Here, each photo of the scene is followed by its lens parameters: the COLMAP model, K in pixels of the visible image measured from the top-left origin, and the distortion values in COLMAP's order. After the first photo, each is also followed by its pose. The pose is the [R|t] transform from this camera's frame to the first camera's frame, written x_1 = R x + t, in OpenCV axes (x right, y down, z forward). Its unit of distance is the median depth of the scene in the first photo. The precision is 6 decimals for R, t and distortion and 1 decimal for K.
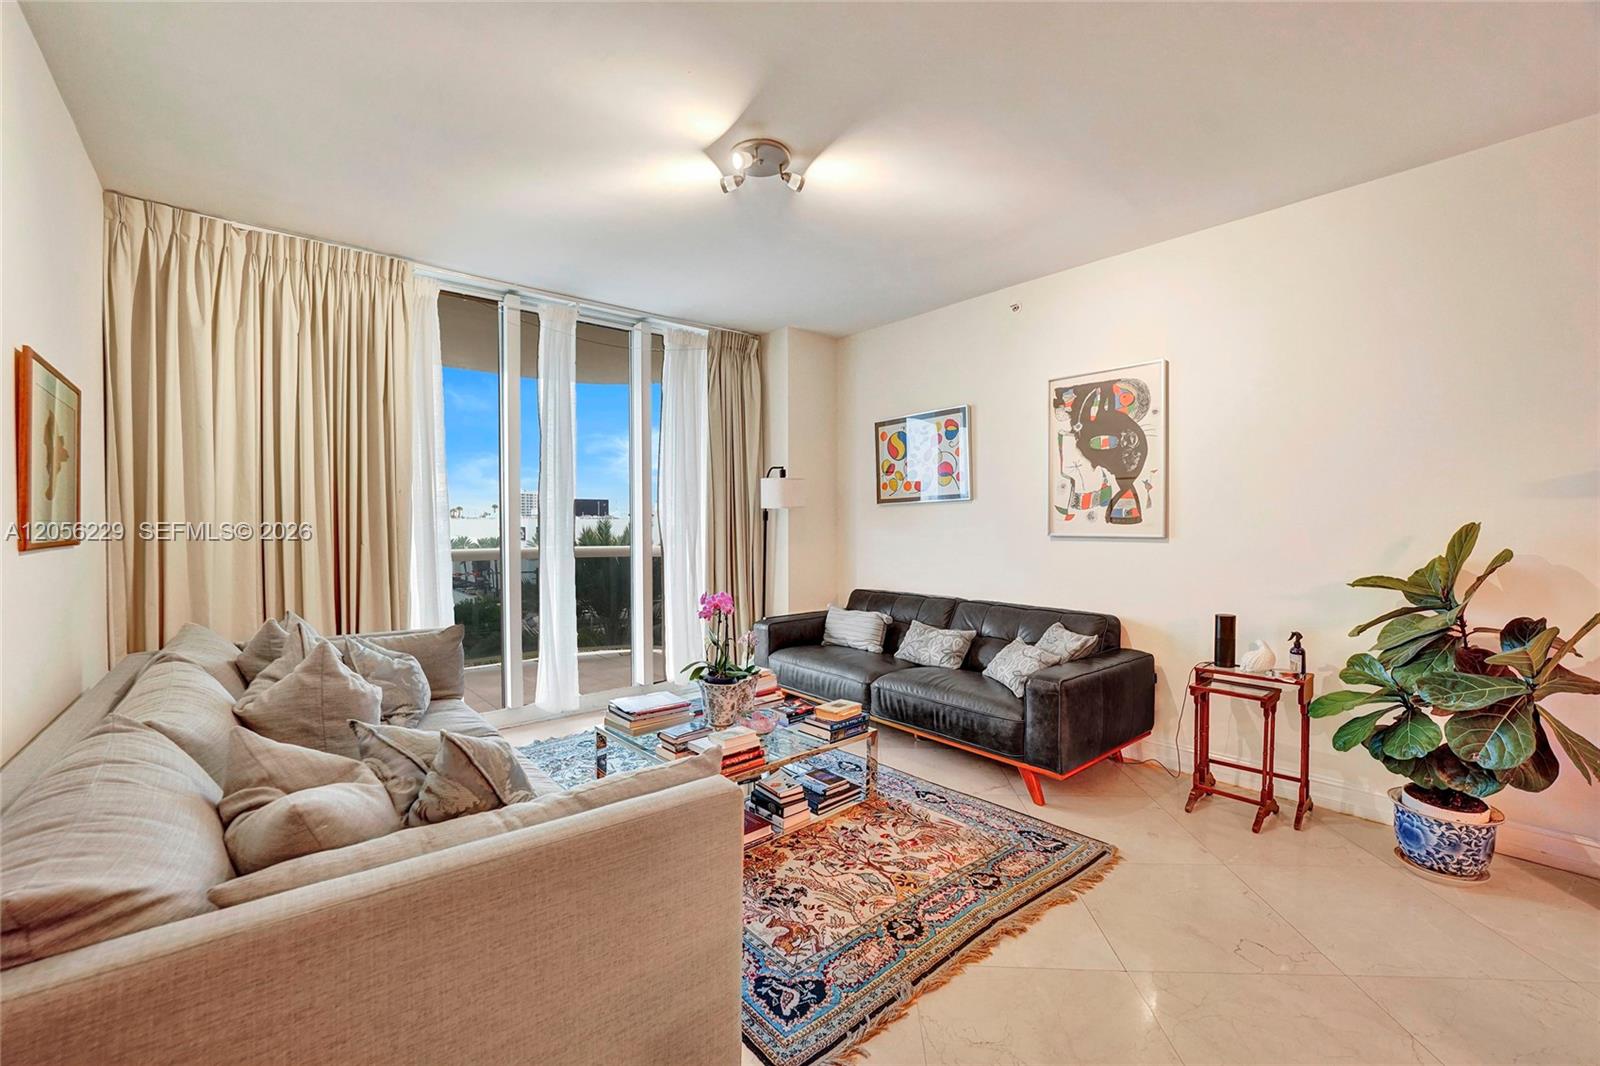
lens RADIAL K [[662.8, 0, 755.3], [0, 662.8, 531.1], [0, 0, 1]] dist [0.000951, 0.000212]
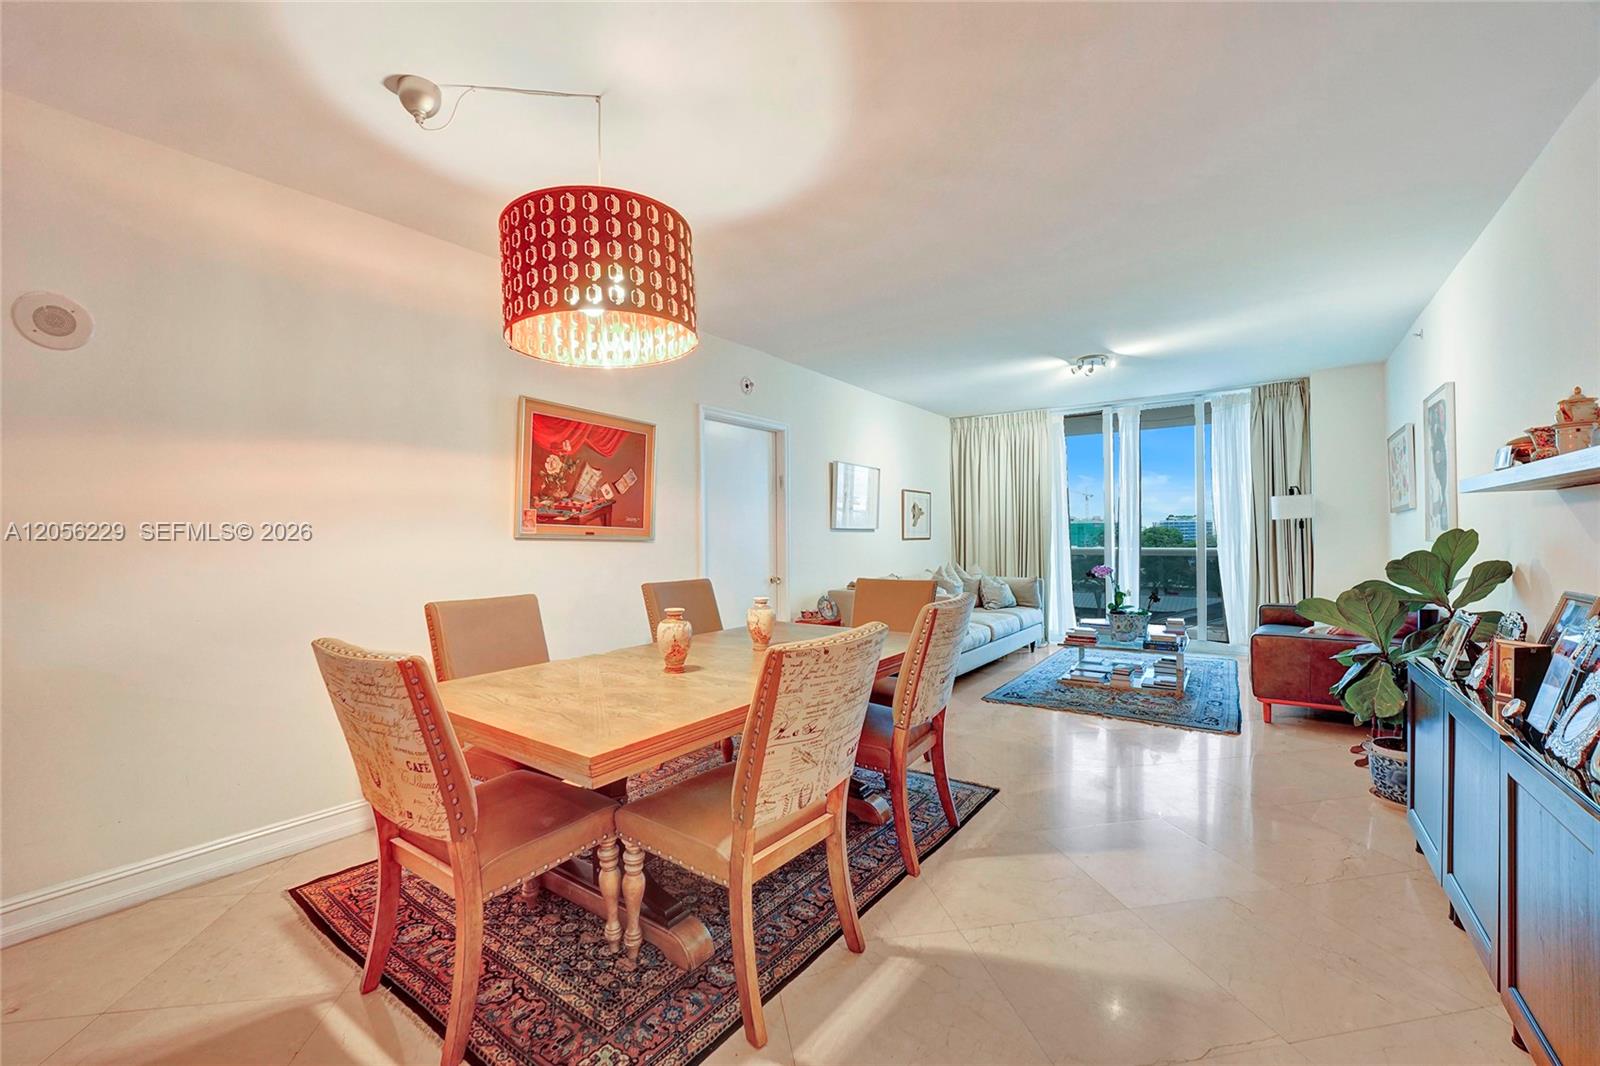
lens RADIAL K [[646.8, 0, 800.0], [0, 646.8, 533.0], [0, 0, 1]] dist [-0.021829, 0.000461]
pose [[0.281865, -0.003125, -0.959449, 0.950661], [-0.000955, 0.999993, -0.003537, -0.000813], [0.959454, 0.001913, 0.281860, -0.263290]]
